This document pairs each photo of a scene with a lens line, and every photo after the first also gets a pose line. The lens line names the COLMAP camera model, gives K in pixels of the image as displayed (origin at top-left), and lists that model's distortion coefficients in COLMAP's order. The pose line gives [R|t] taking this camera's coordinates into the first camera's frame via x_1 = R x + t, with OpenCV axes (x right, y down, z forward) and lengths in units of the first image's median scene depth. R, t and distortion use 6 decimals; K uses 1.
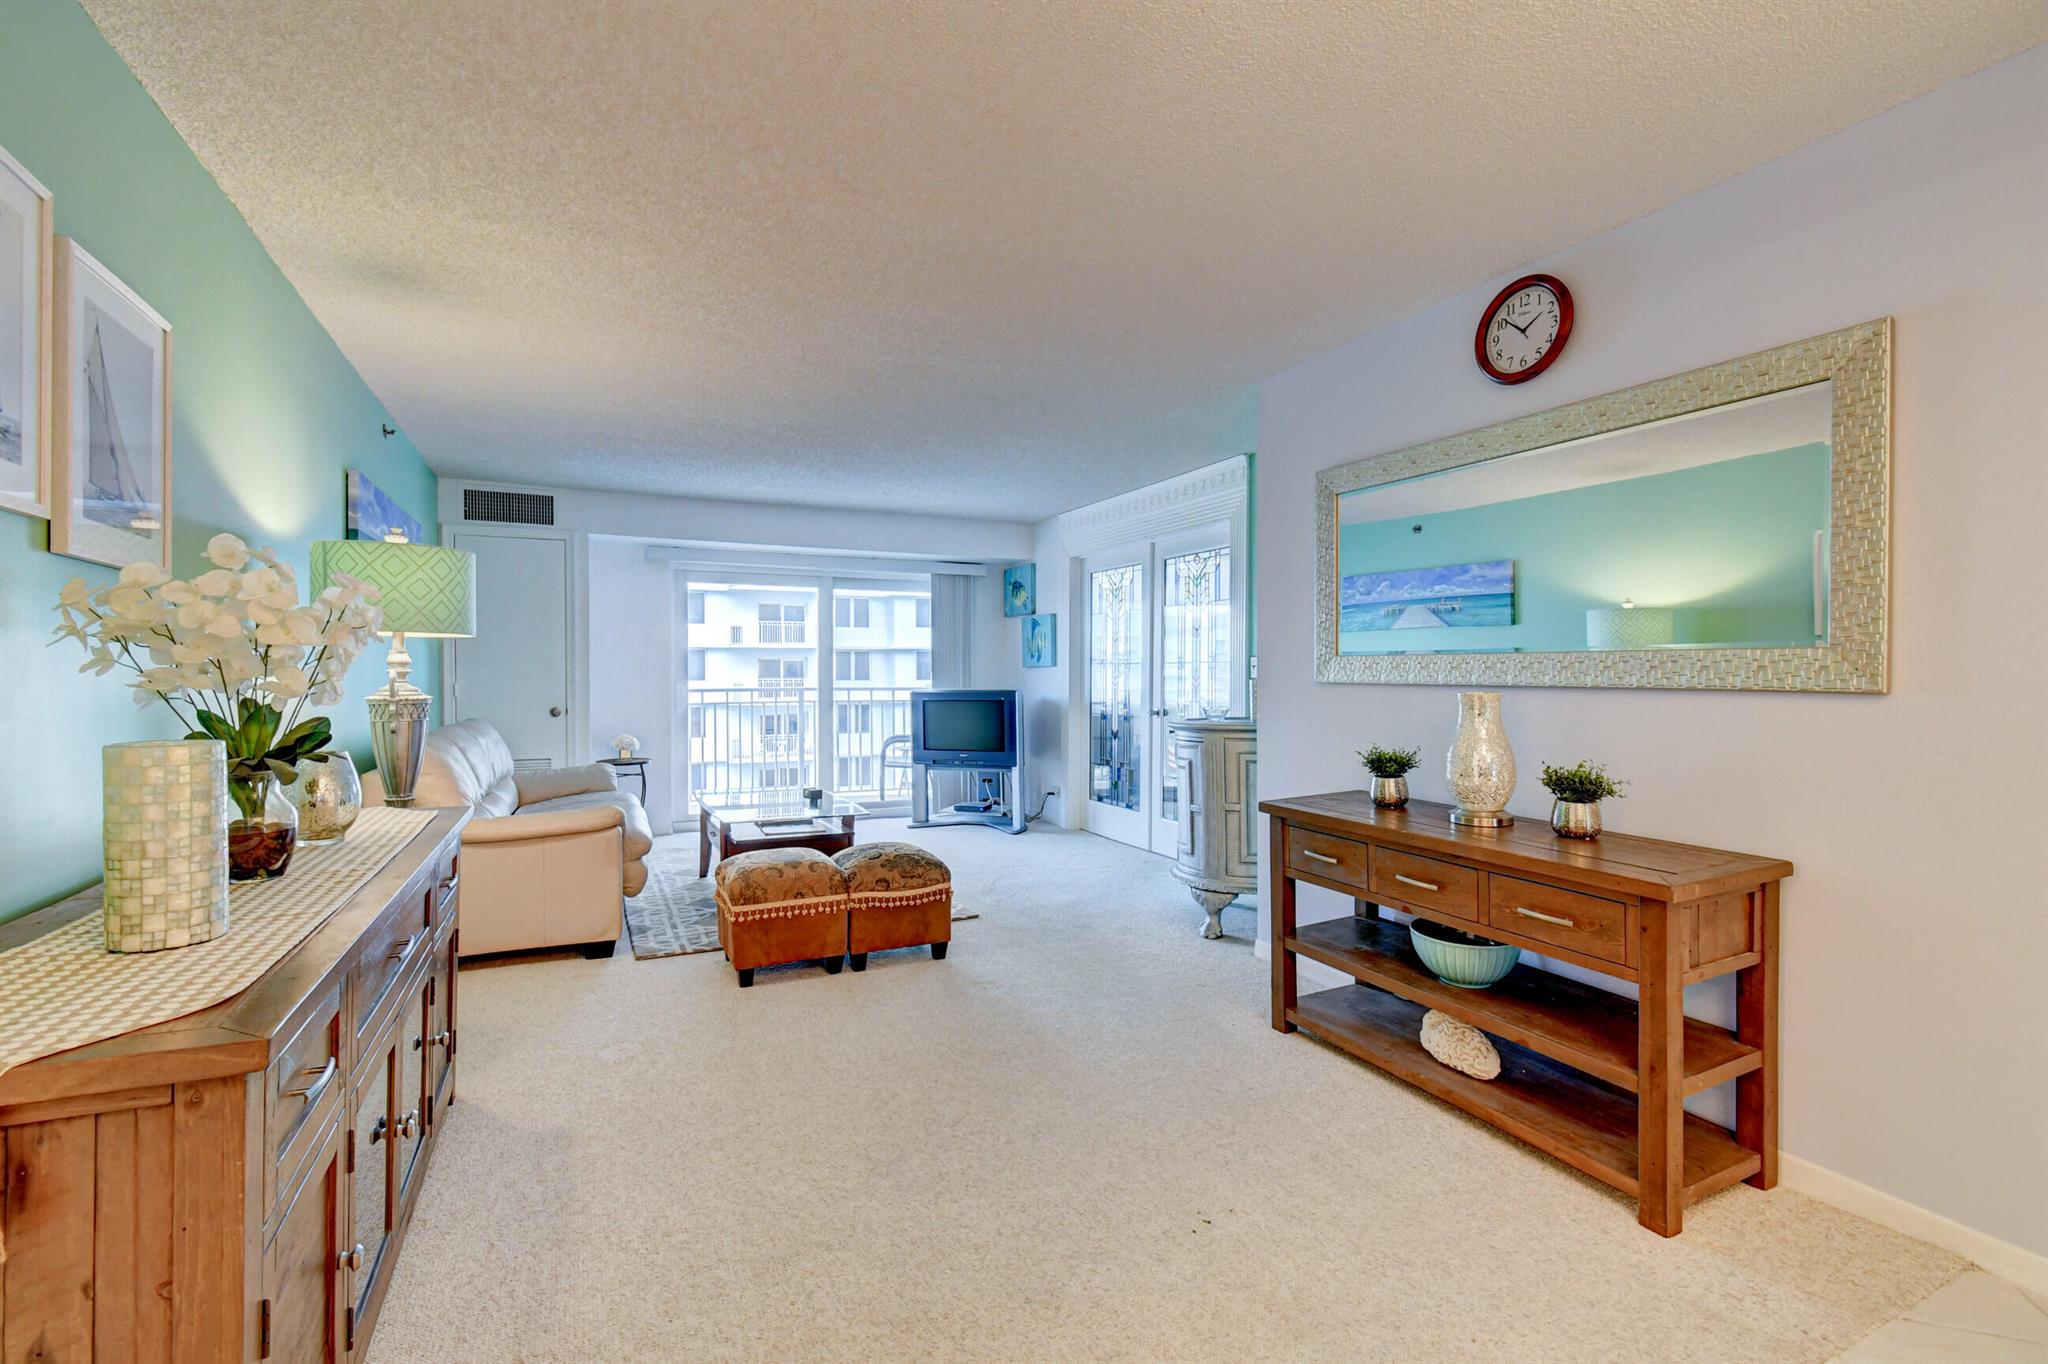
lens RADIAL K [[904.8, 0, 1020.0], [0, 904.8, 676.4], [0, 0, 1]] dist [0.005037, -0.001397]
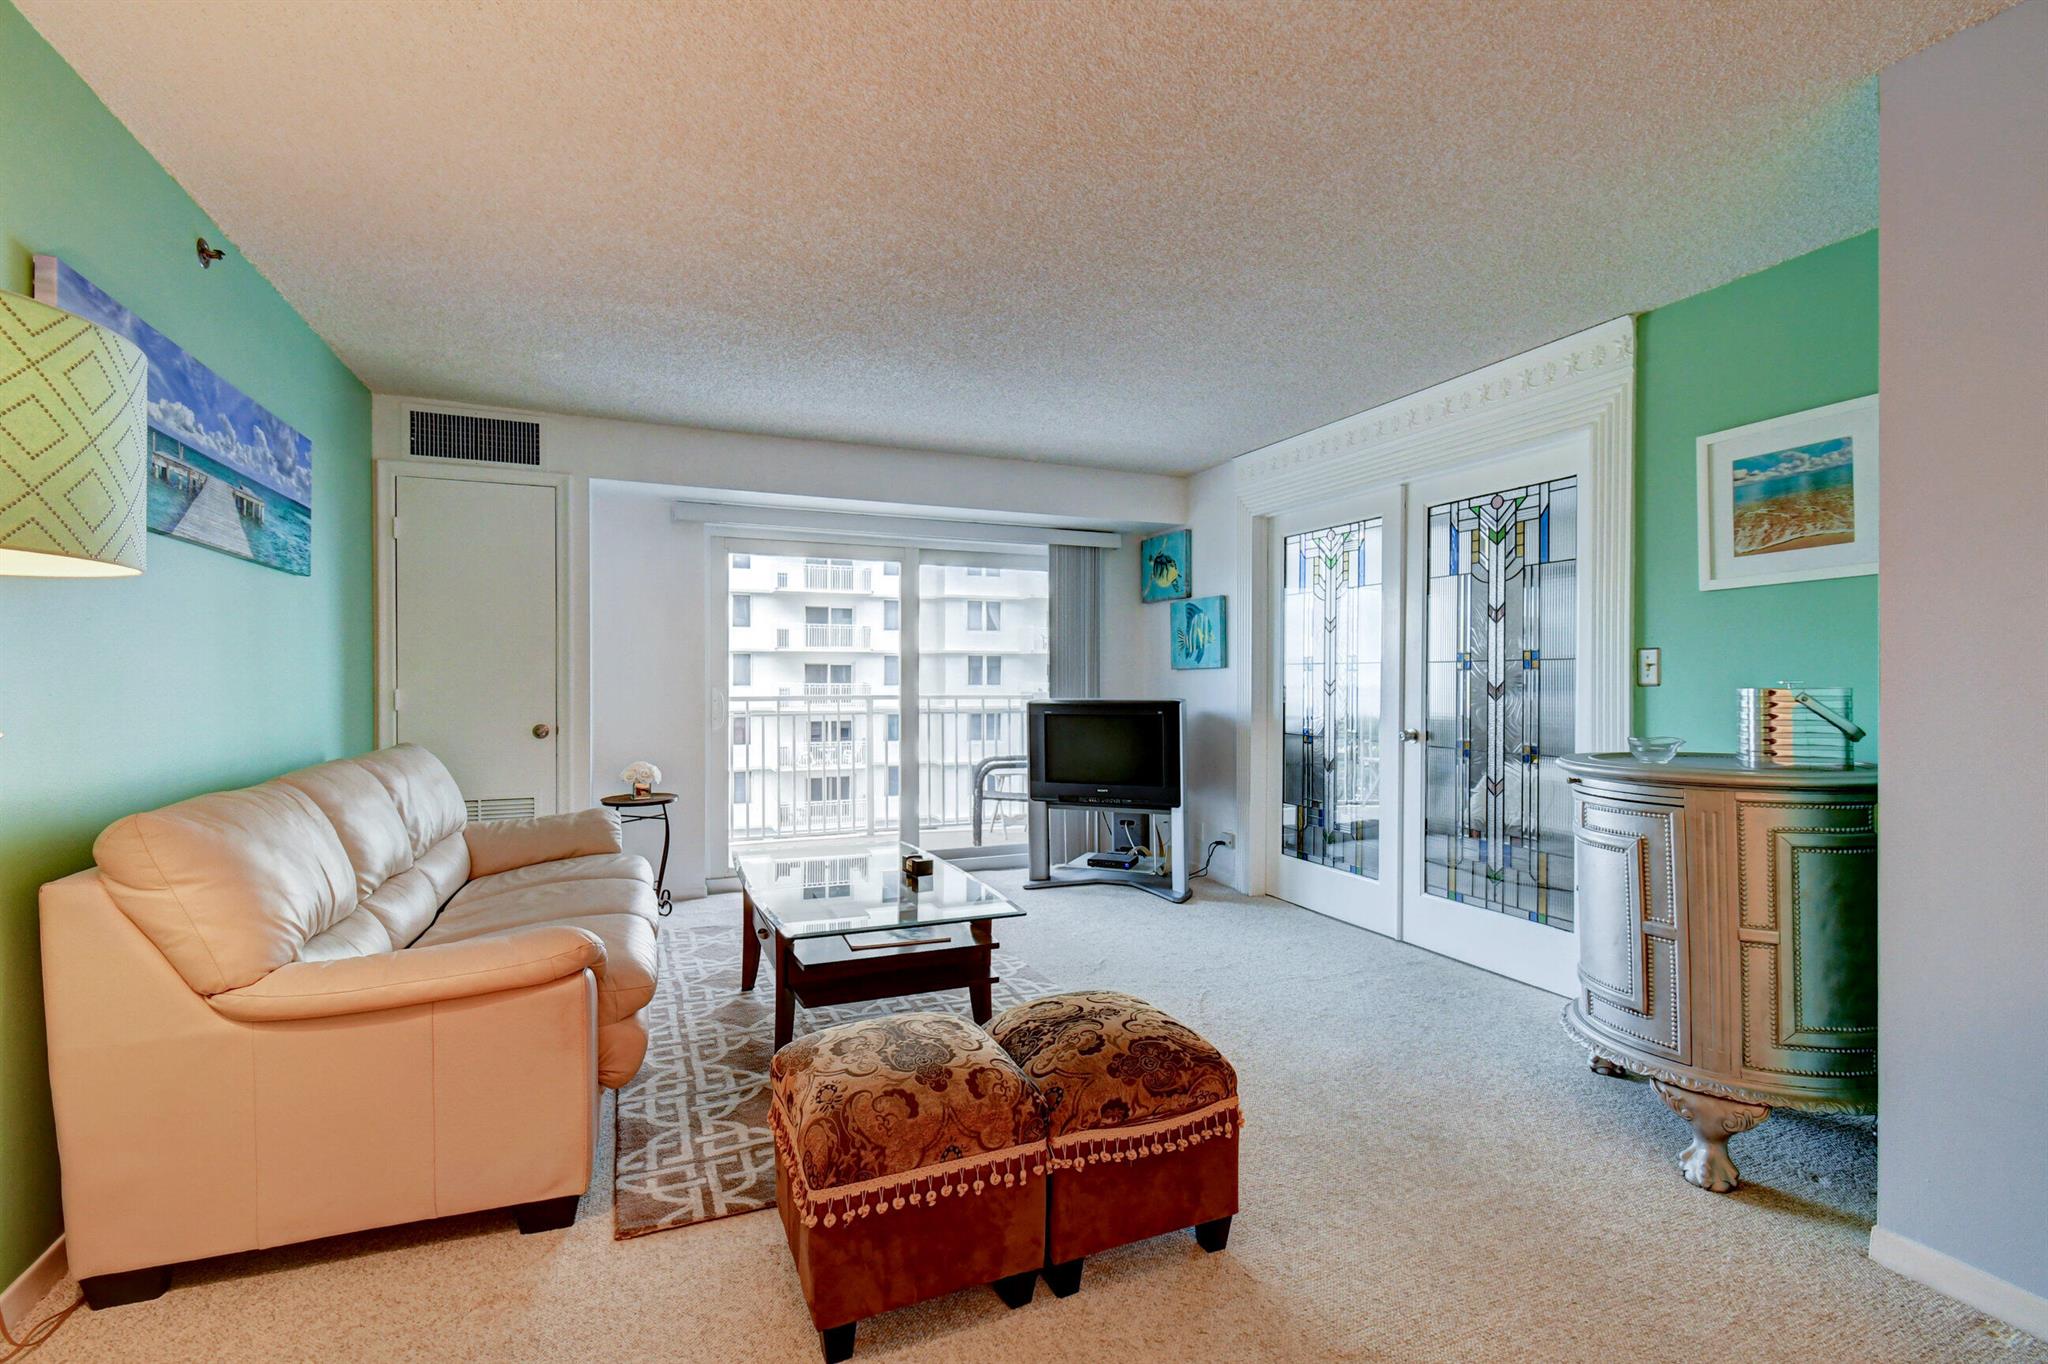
lens RADIAL K [[904.8, 0, 1019.5], [0, 904.8, 674.1], [0, 0, 1]] dist [0.005037, -0.001397]
pose [[0.998961, 0.001135, -0.045562, -0.132026], [-0.001539, 0.999960, -0.008824, 0.000811], [0.045550, 0.008885, 0.998923, 0.376729]]
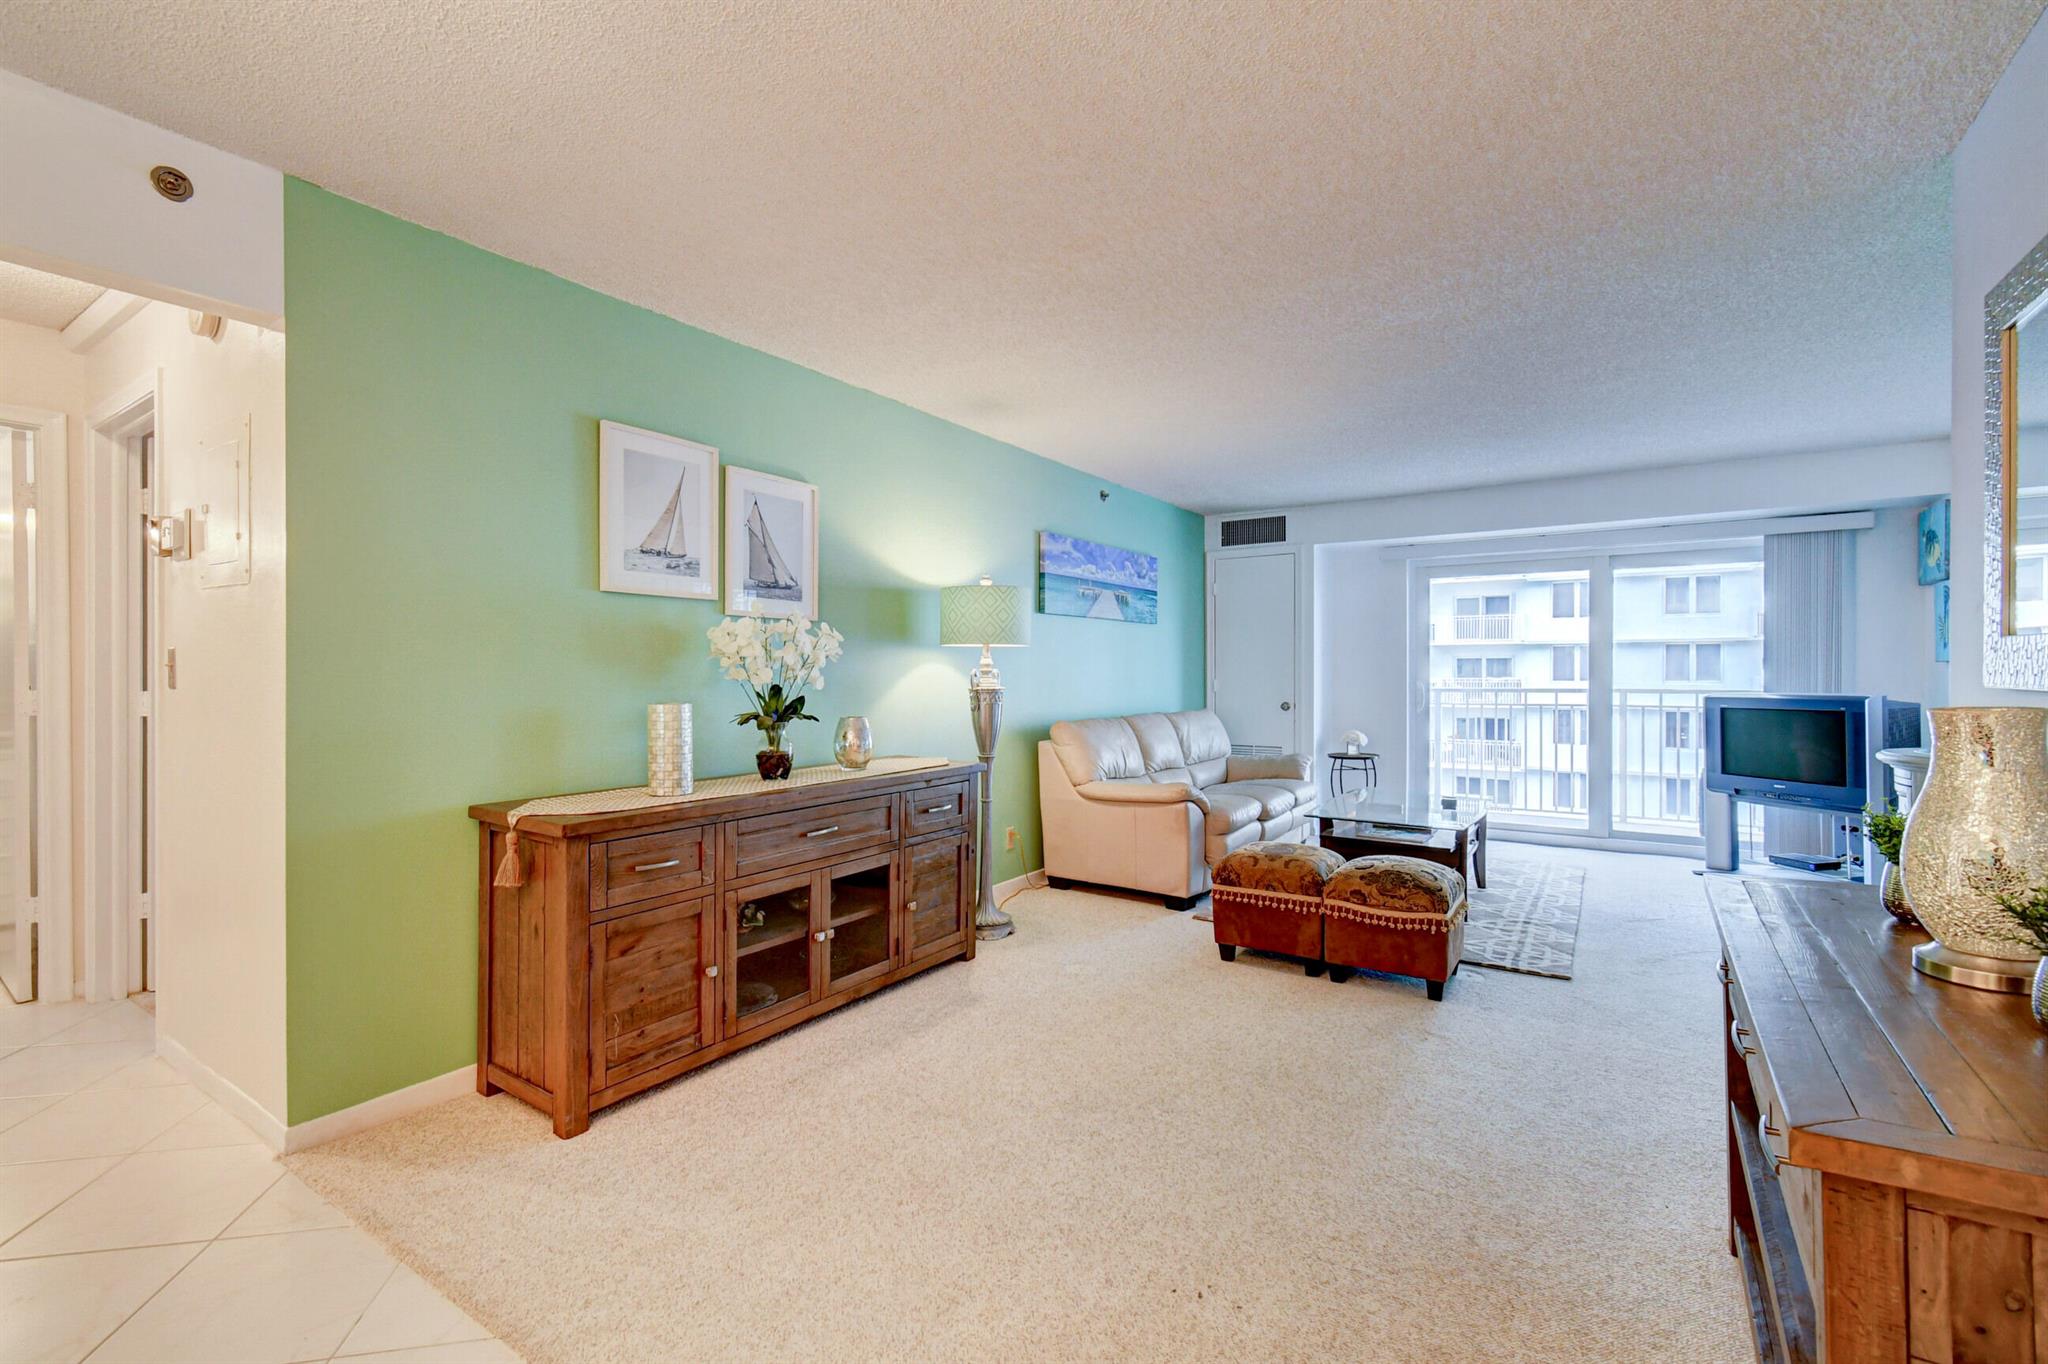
lens RADIAL K [[904.8, 0, 1011.1], [0, 904.8, 680.5], [0, 0, 1]] dist [0.005037, -0.001397]
pose [[0.501297, 0.007508, -0.865243, 0.348843], [-0.003030, 0.999971, 0.006922, 0.000301], [0.865270, -0.000849, 0.501305, 0.160974]]
